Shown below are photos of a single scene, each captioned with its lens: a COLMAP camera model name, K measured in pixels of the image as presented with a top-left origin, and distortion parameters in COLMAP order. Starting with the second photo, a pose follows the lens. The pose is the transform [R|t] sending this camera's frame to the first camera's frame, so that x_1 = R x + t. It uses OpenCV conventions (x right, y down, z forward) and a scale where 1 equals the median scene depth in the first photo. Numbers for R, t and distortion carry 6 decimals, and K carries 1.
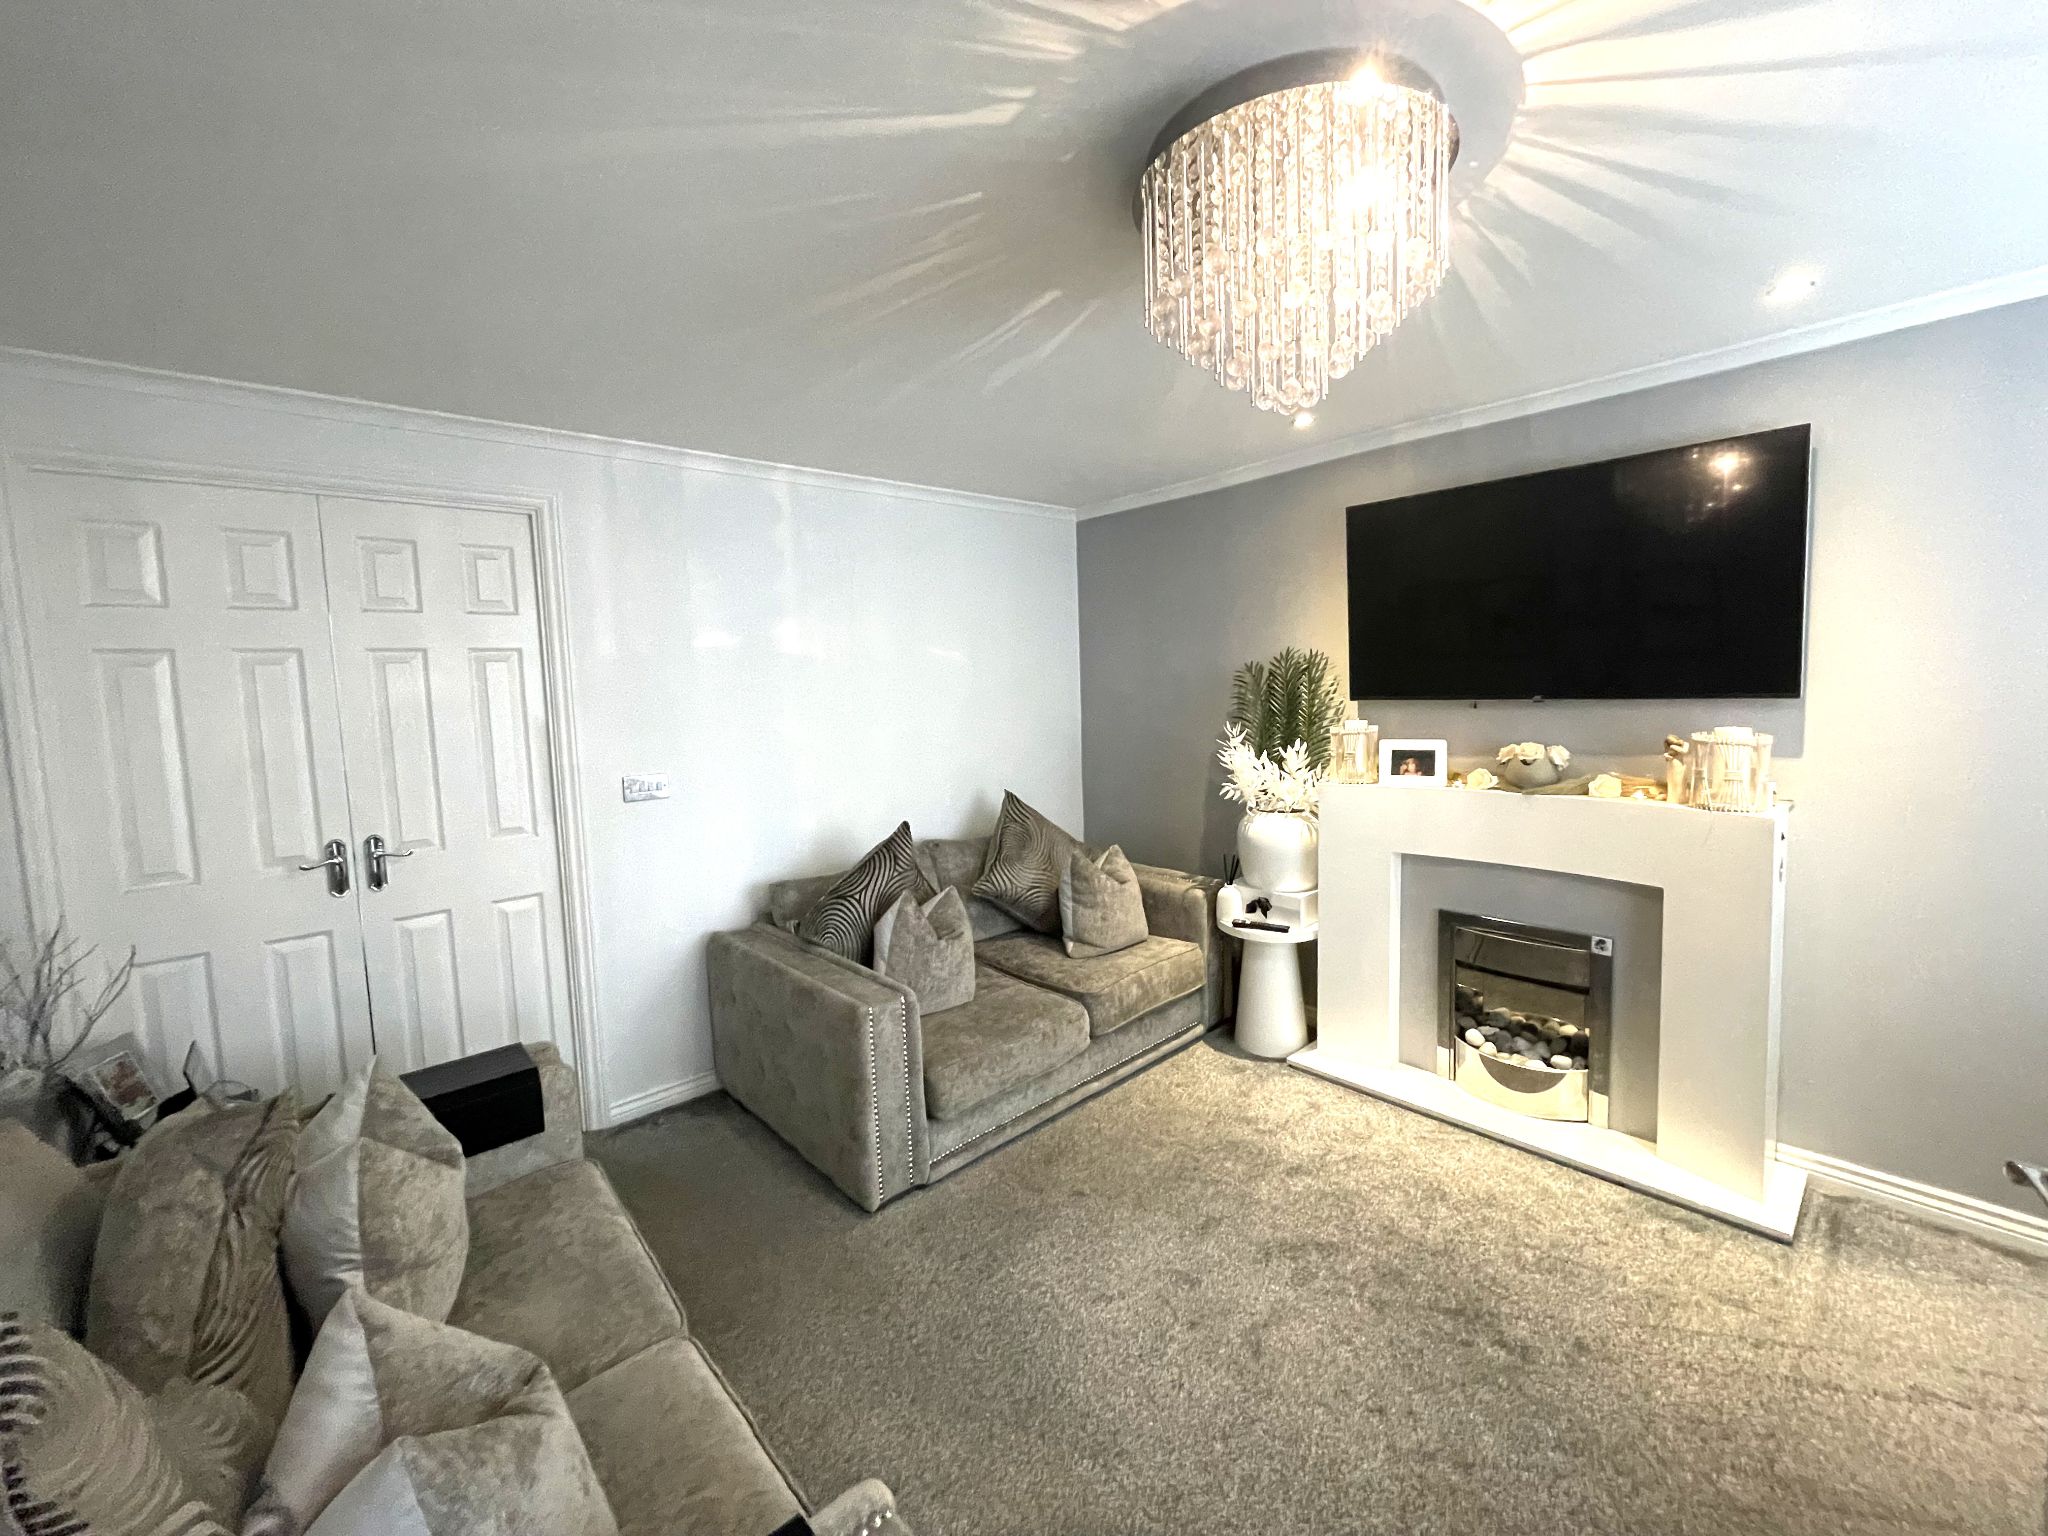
lens RADIAL K [[831.6, 0, 1026.8], [0, 831.6, 759.7], [0, 0, 1]] dist [-0.001580, 0.000118]
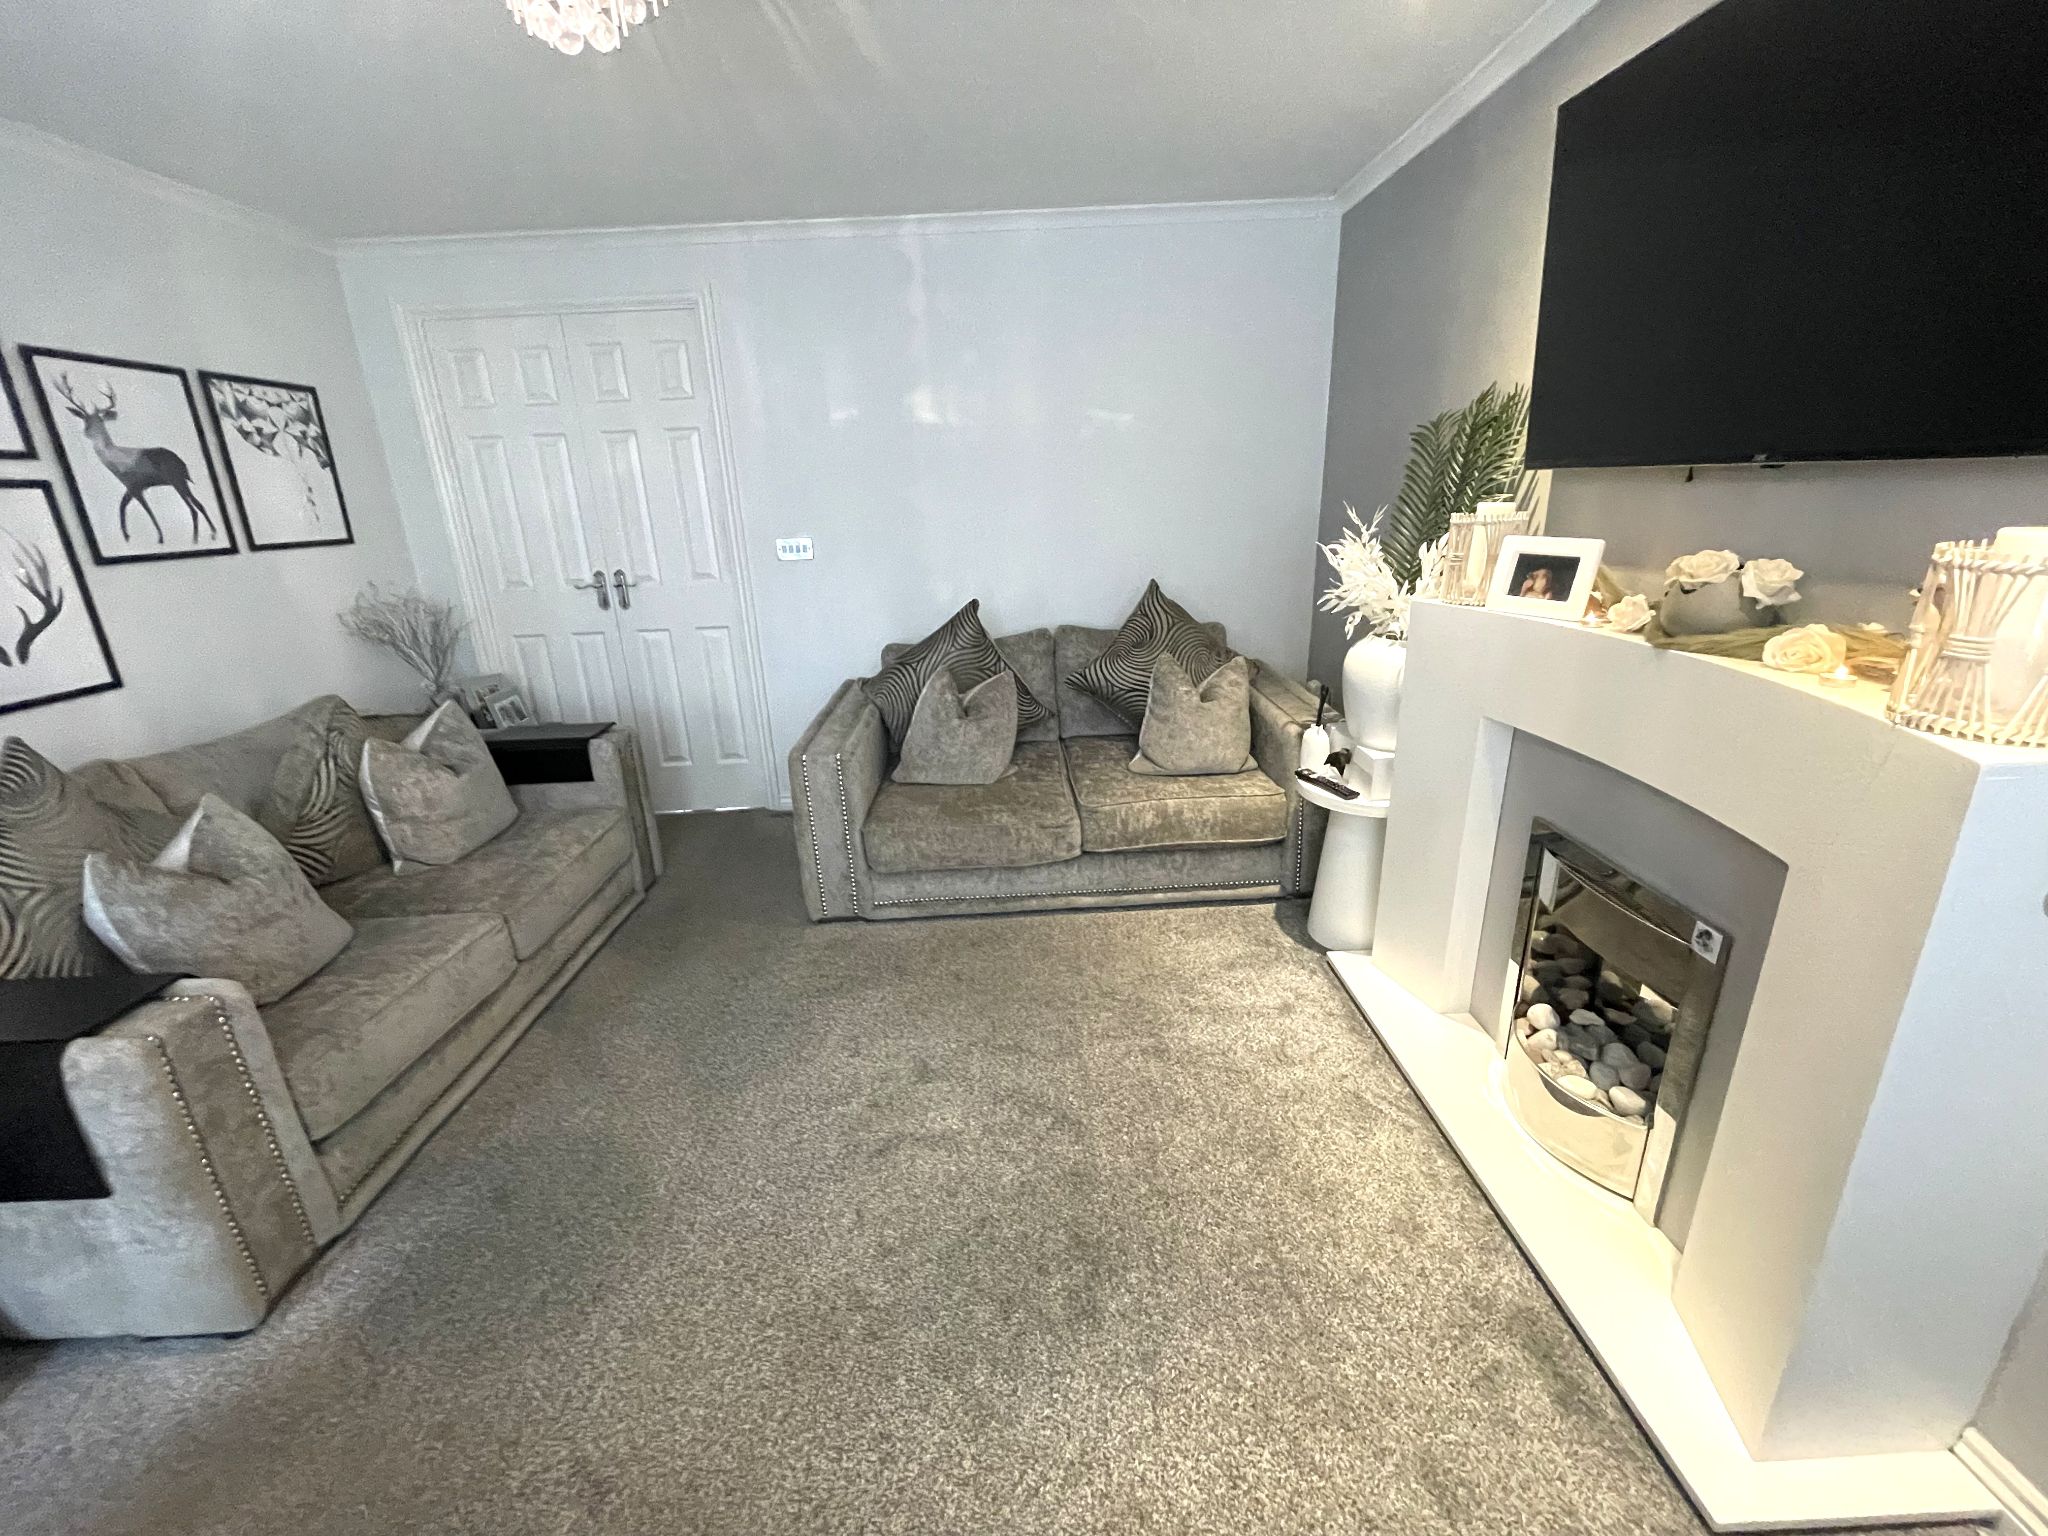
lens RADIAL K [[831.6, 0, 1025.6], [0, 831.6, 760.5], [0, 0, 1]] dist [-0.001580, 0.000118]
pose [[0.752582, 0.213637, -0.622880, 0.590341], [-0.050460, 0.961838, 0.268926, -0.010954], [0.656562, -0.170959, 0.734642, 0.291309]]
